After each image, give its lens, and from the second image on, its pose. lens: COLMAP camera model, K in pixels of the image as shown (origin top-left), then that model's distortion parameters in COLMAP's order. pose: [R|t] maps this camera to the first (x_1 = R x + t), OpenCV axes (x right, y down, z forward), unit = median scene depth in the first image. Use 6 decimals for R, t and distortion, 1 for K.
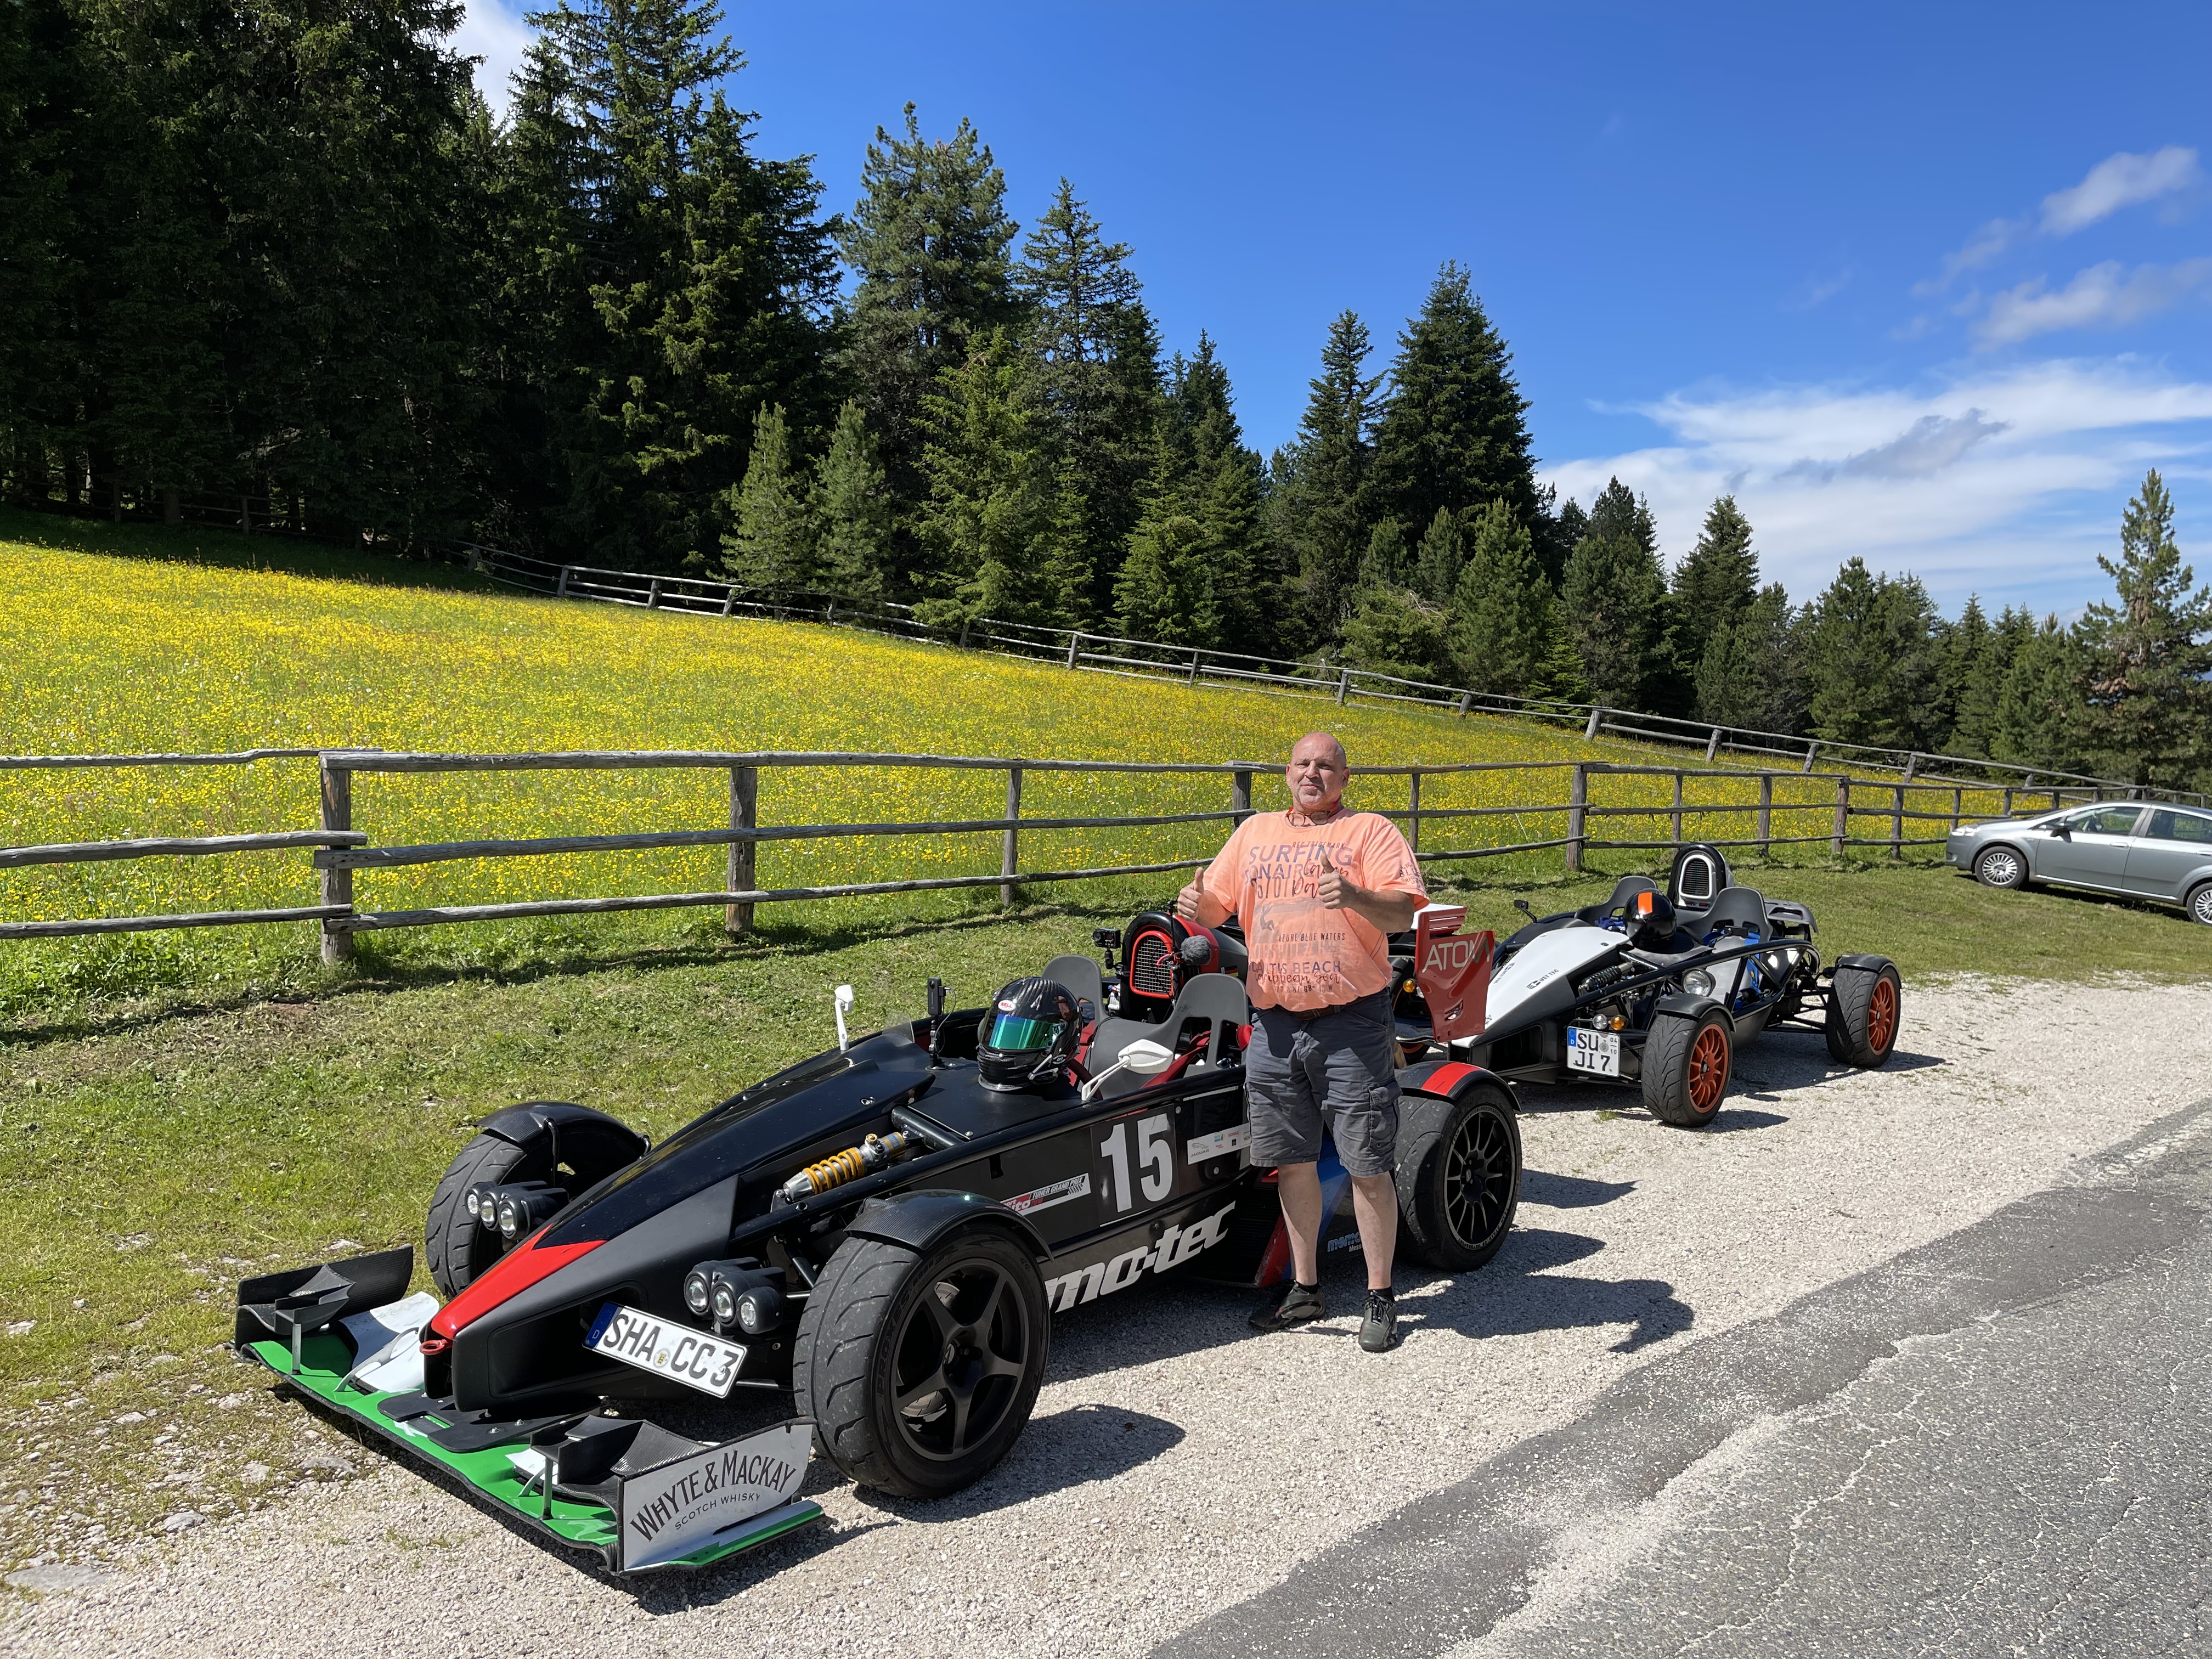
lens RADIAL K [[1662.2, 0, 1127.7], [0, 1662.2, 831.9], [0, 0, 1]] dist [0.075837, -0.095150]
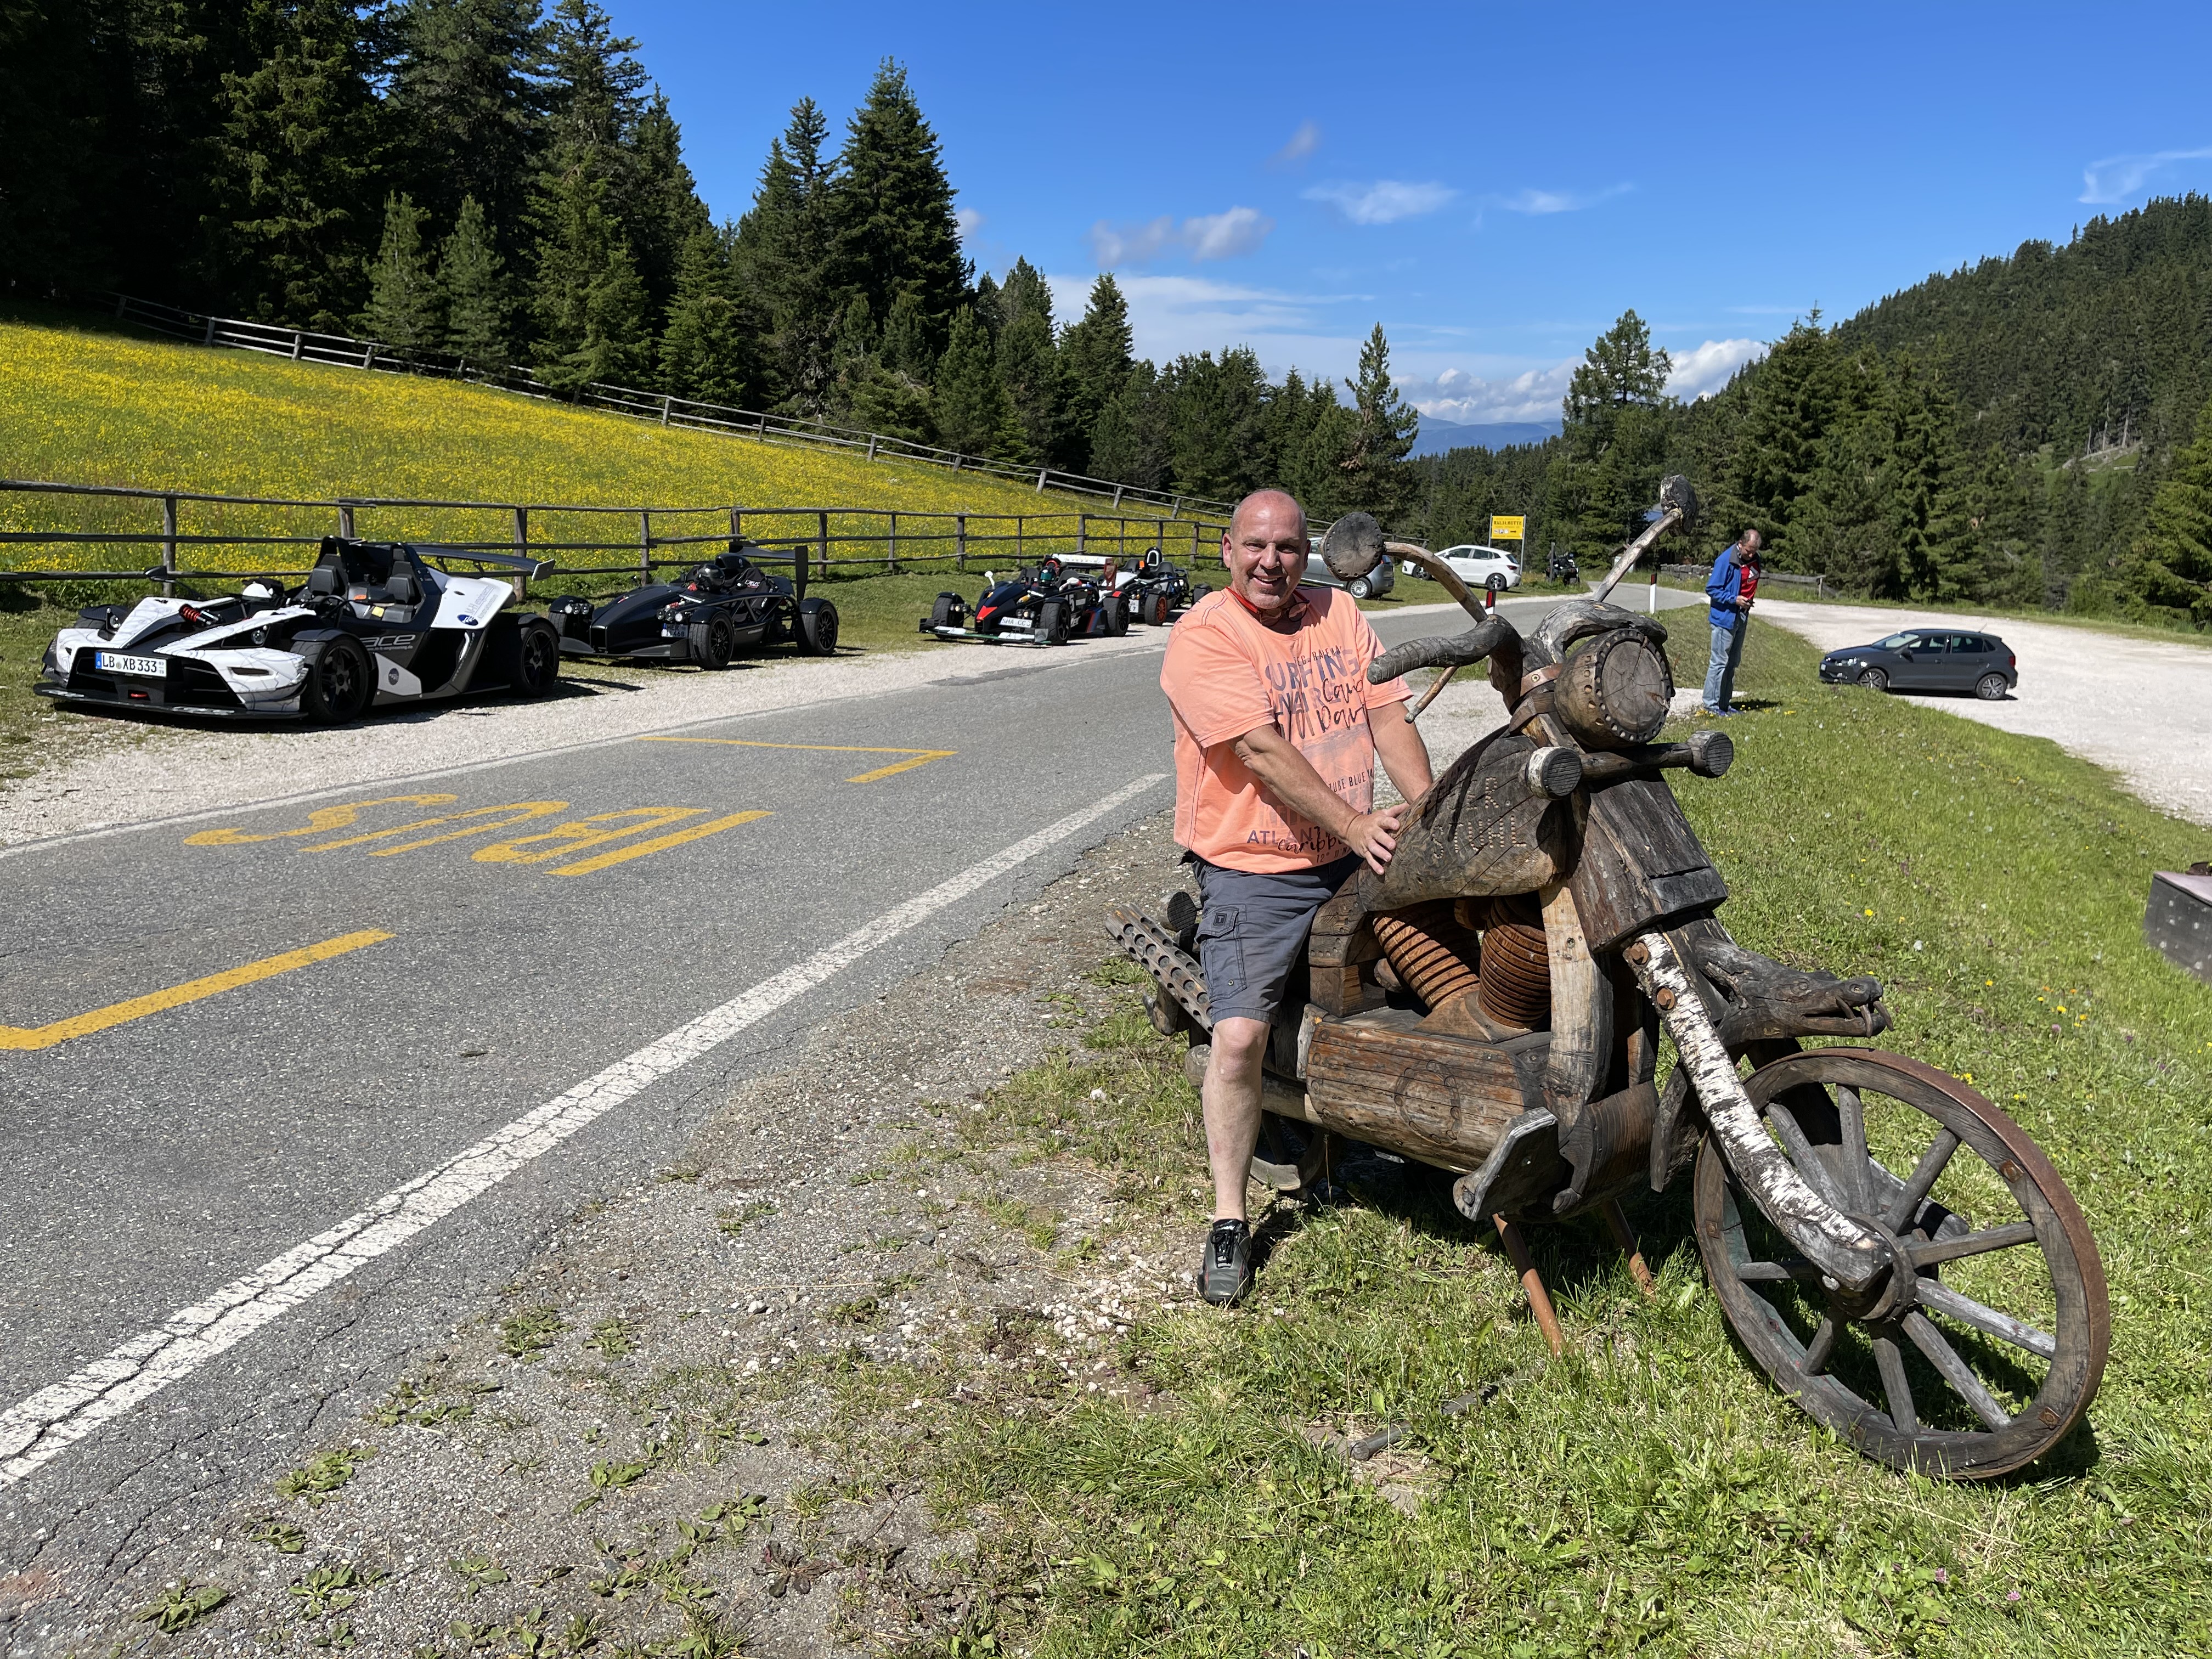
lens RADIAL K [[1662.2, 0, 1128.8], [0, 1662.2, 827.3], [0, 0, 1]] dist [0.075837, -0.095150]
pose [[0.934183, -0.048221, 0.353522, -0.637609], [-0.007258, 0.988052, 0.153950, 0.036737], [-0.356722, -0.146384, 0.922671, -1.482026]]
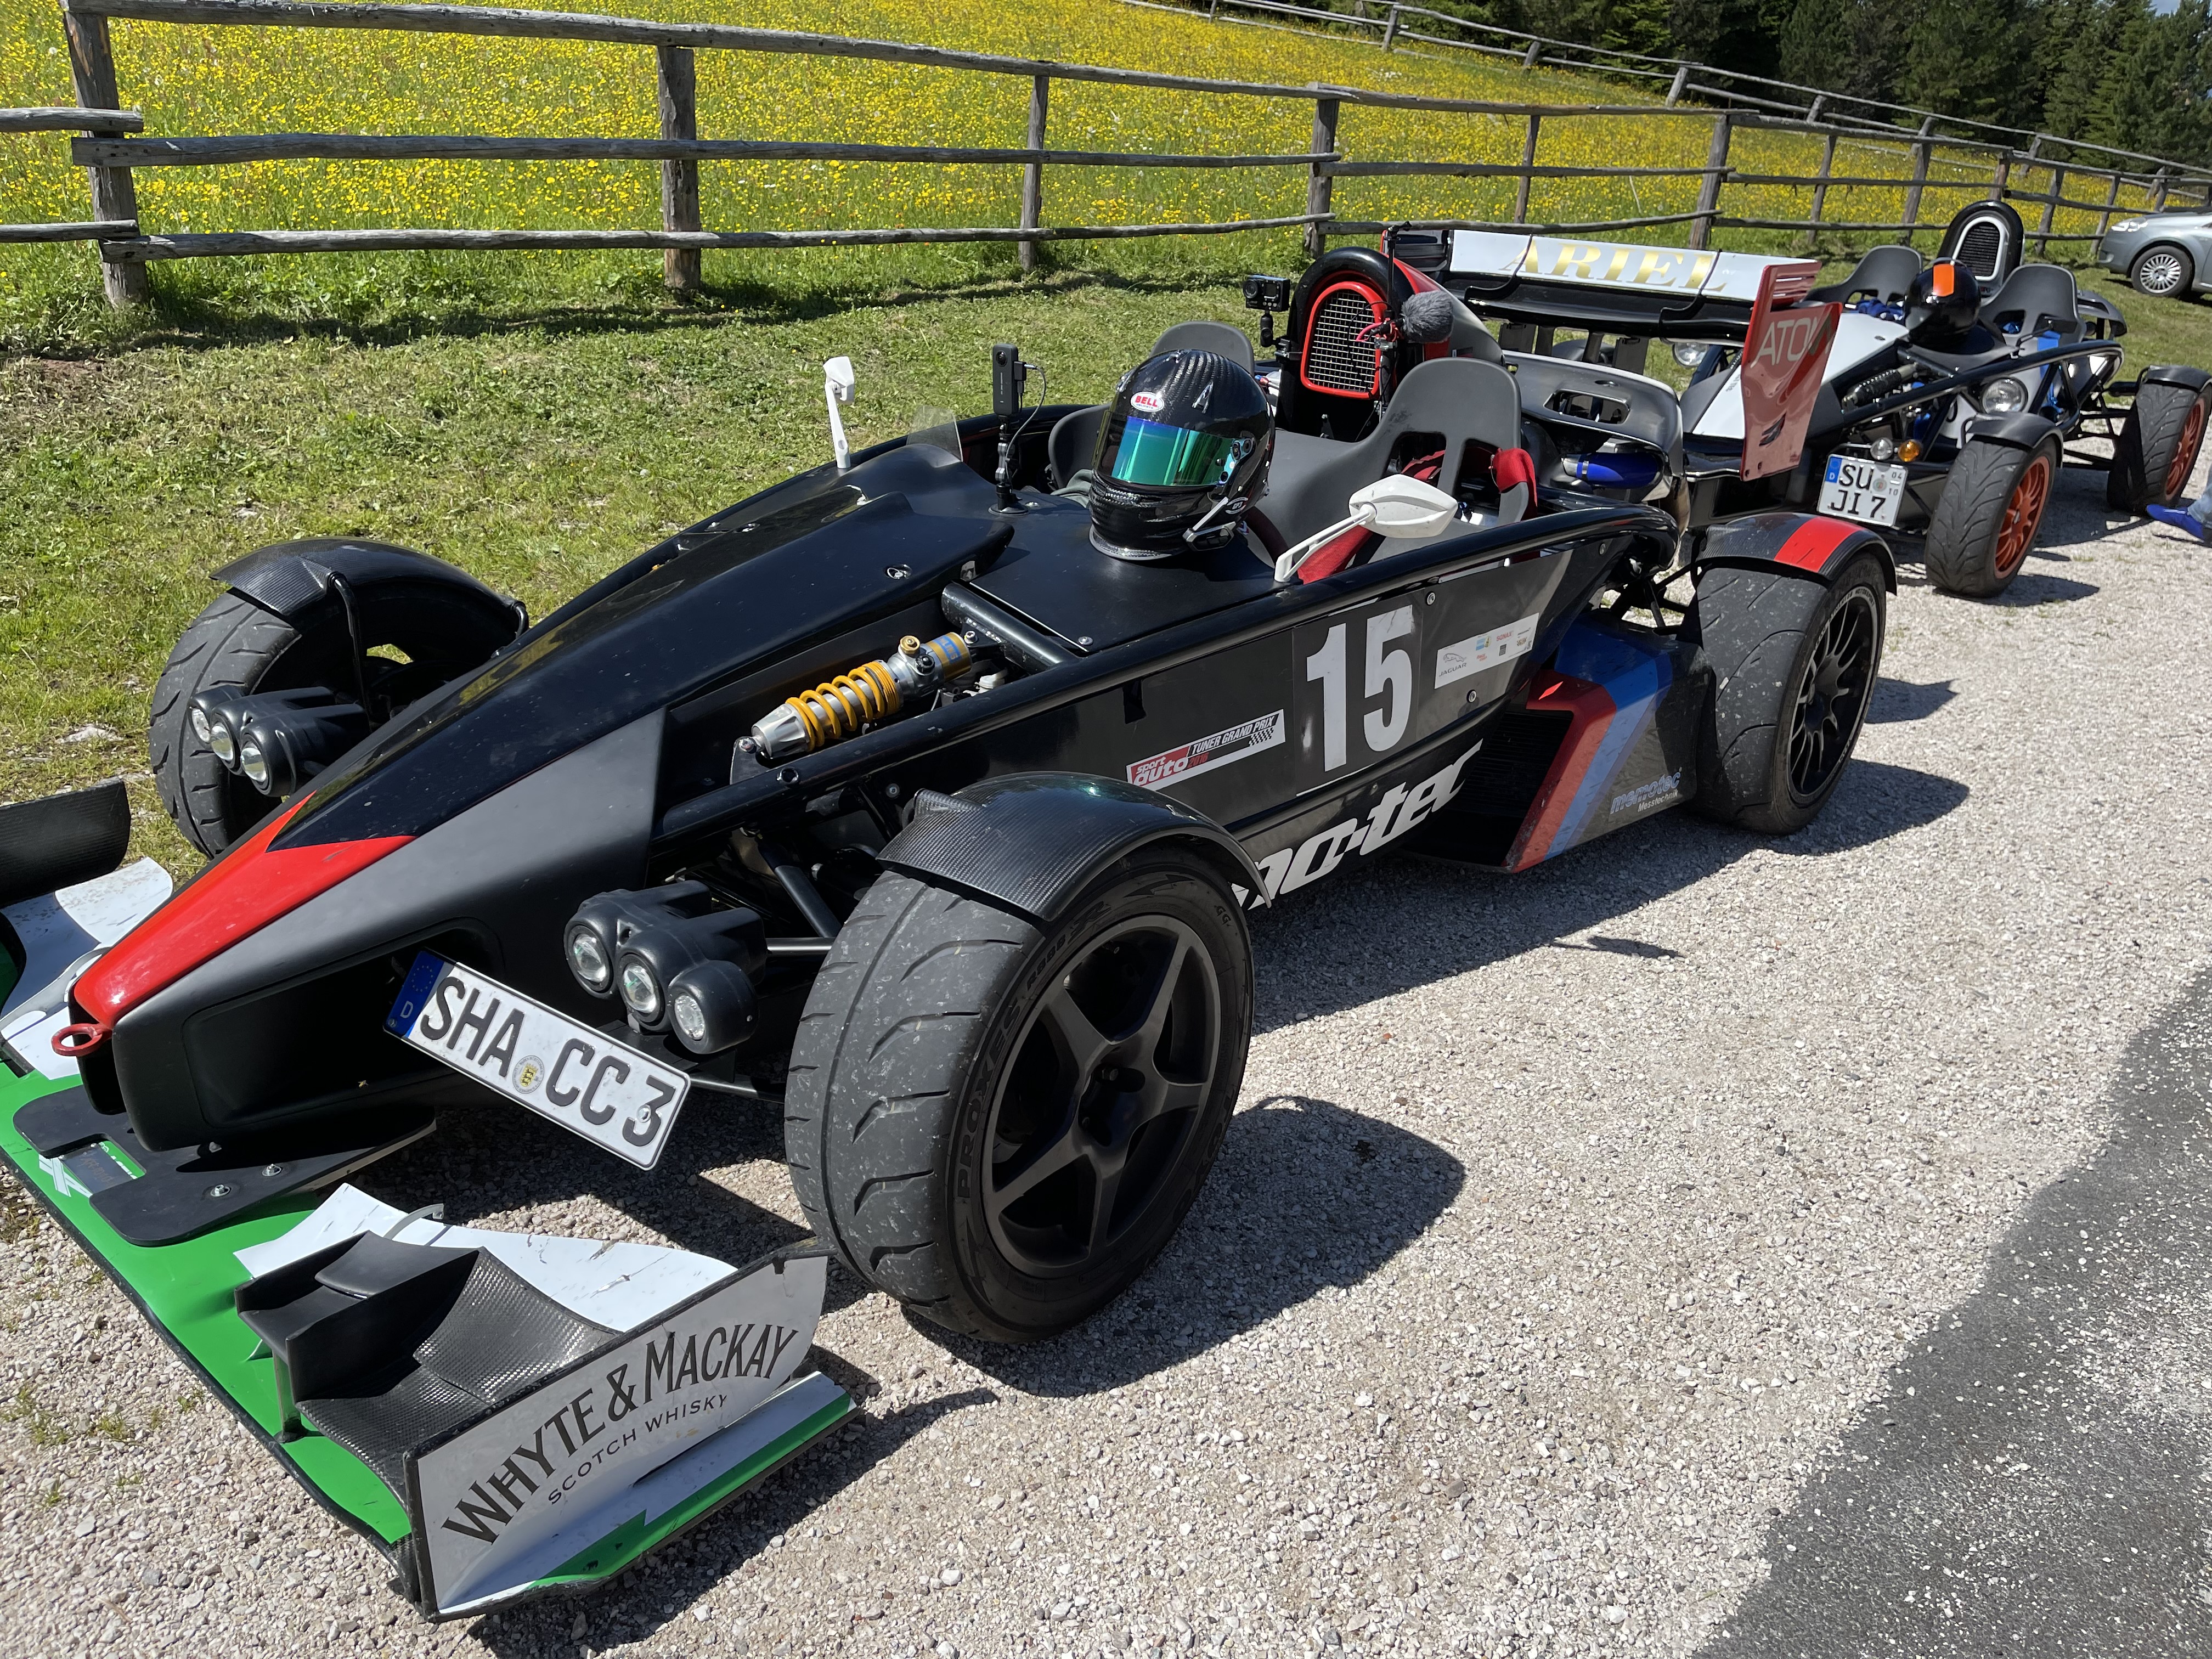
lens RADIAL K [[1662.2, 0, 1088.8], [0, 1662.2, 843.1], [0, 0, 1]] dist [0.075837, -0.095150]
pose [[0.999432, 0.033704, -0.000822, -0.033826], [-0.031273, 0.935883, 0.350921, 0.019011], [0.012596, -0.350696, 0.936405, 0.171702]]
